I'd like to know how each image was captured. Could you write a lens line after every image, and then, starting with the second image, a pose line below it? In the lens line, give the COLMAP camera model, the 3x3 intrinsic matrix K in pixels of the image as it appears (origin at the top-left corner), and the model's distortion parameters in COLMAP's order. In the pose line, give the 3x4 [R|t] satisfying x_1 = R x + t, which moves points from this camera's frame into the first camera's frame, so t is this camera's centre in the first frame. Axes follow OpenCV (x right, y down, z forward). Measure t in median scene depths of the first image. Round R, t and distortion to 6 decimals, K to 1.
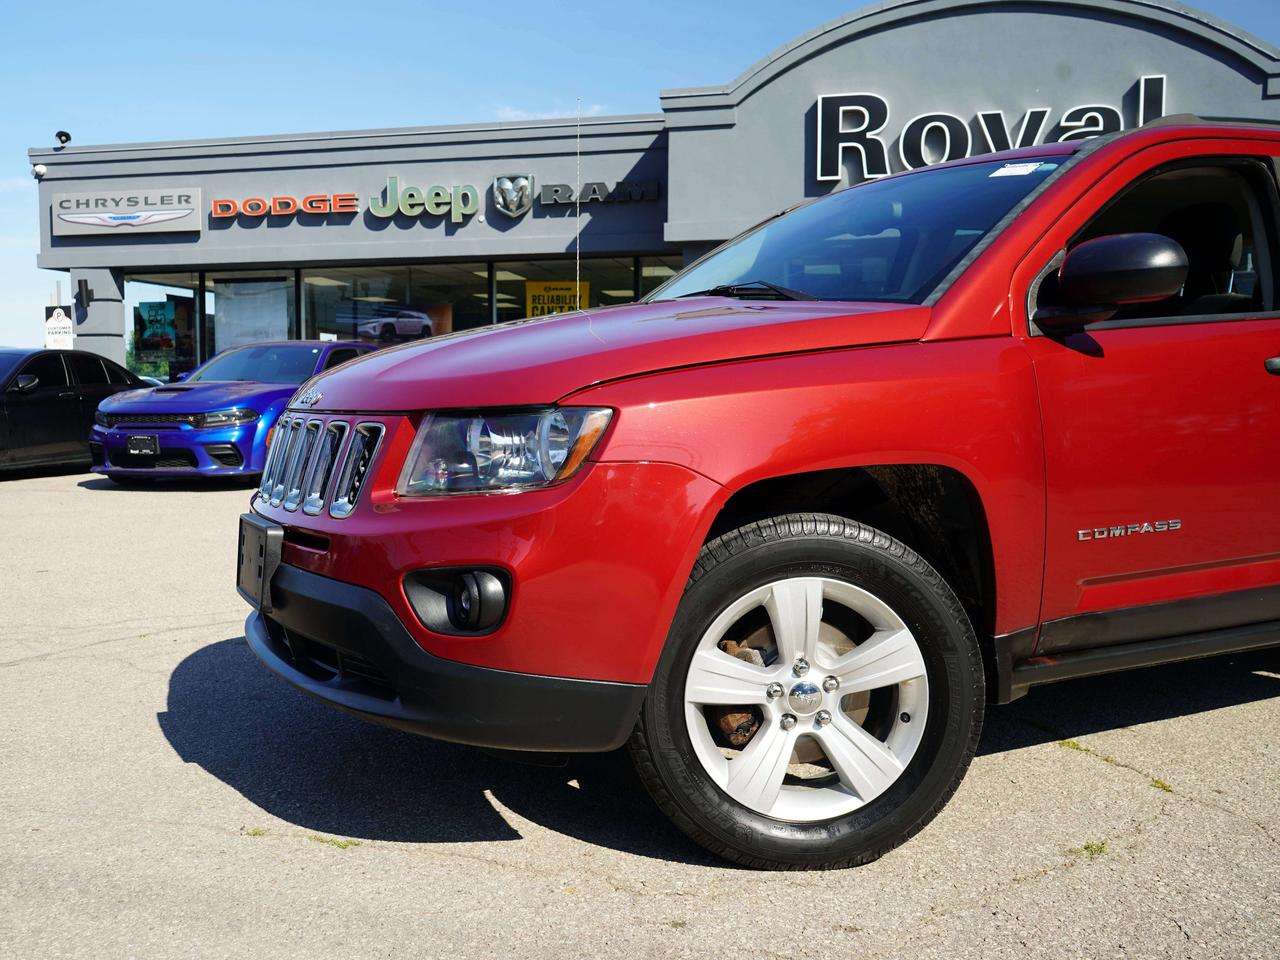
lens RADIAL K [[1057.6, 0, 594.1], [0, 1057.6, 474.4], [0, 0, 1]] dist [-0.007443, 0.011905]
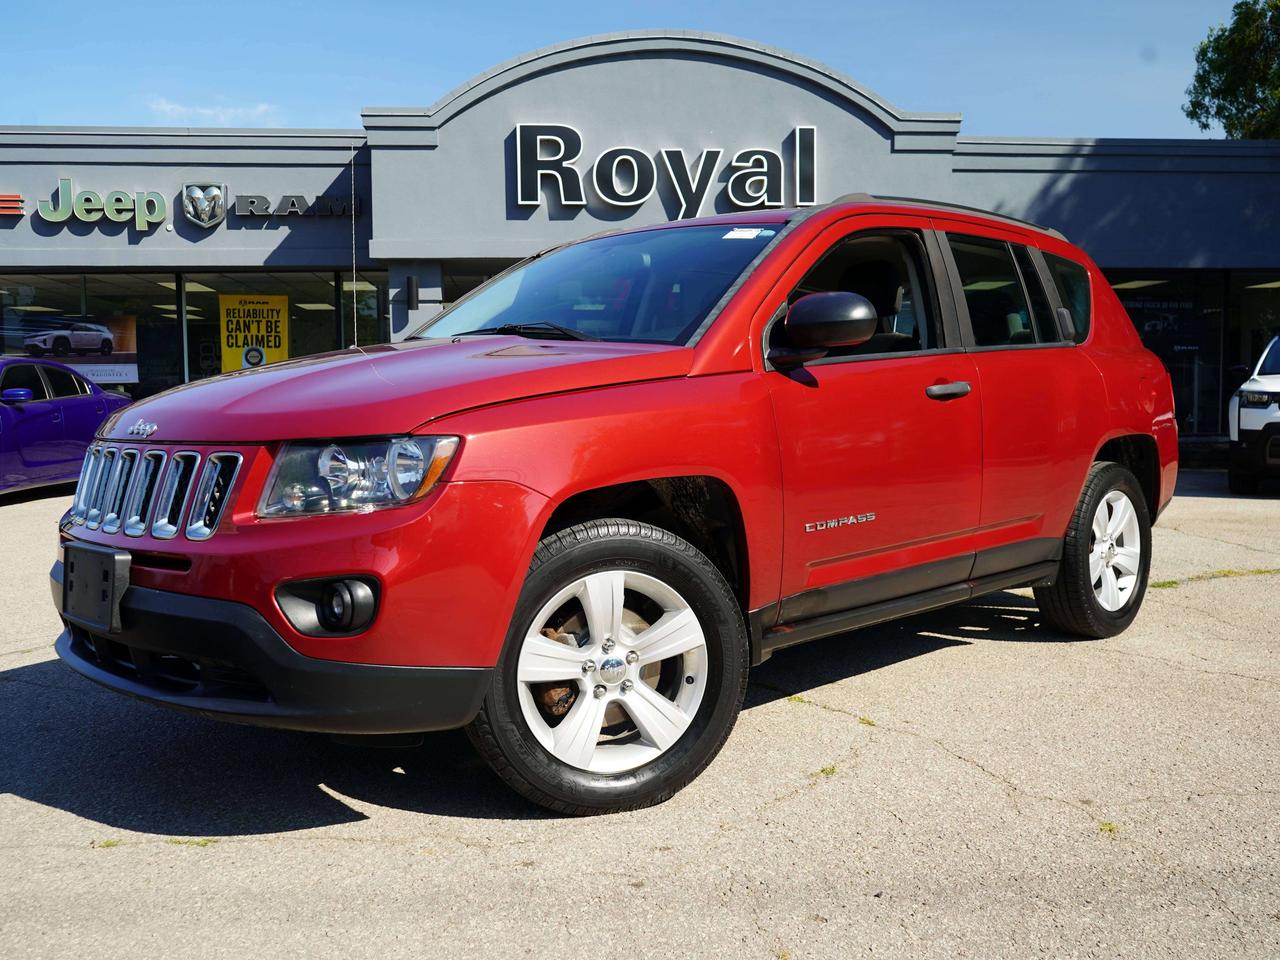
lens RADIAL K [[1057.6, 0, 594.1], [0, 1057.6, 474.4], [0, 0, 1]] dist [-0.007443, 0.011905]
pose [[0.959144, -0.028404, 0.281487, -0.140010], [0.031925, 0.999459, -0.007930, -0.004570], [-0.281110, 0.016592, 0.959532, -0.147375]]
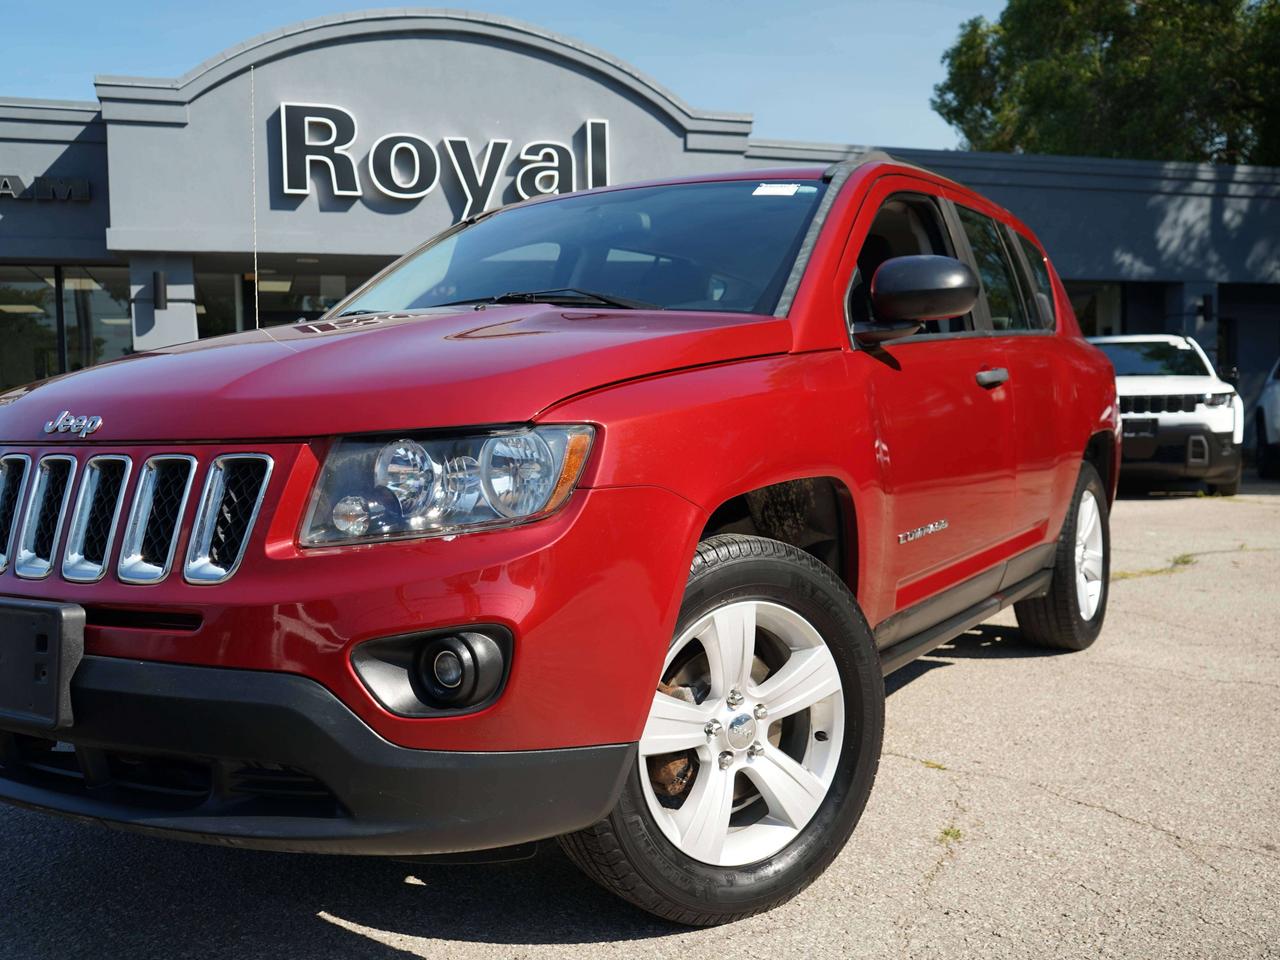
lens RADIAL K [[1114.8, 0, 570.7], [0, 1114.8, 481.8], [0, 0, 1]] dist [-0.000414, 0.002113]
pose [[0.878322, -0.045608, 0.475889, -0.350040], [0.056389, 0.998374, -0.008394, -0.008328], [-0.474732, 0.034207, 0.879465, 0.174384]]
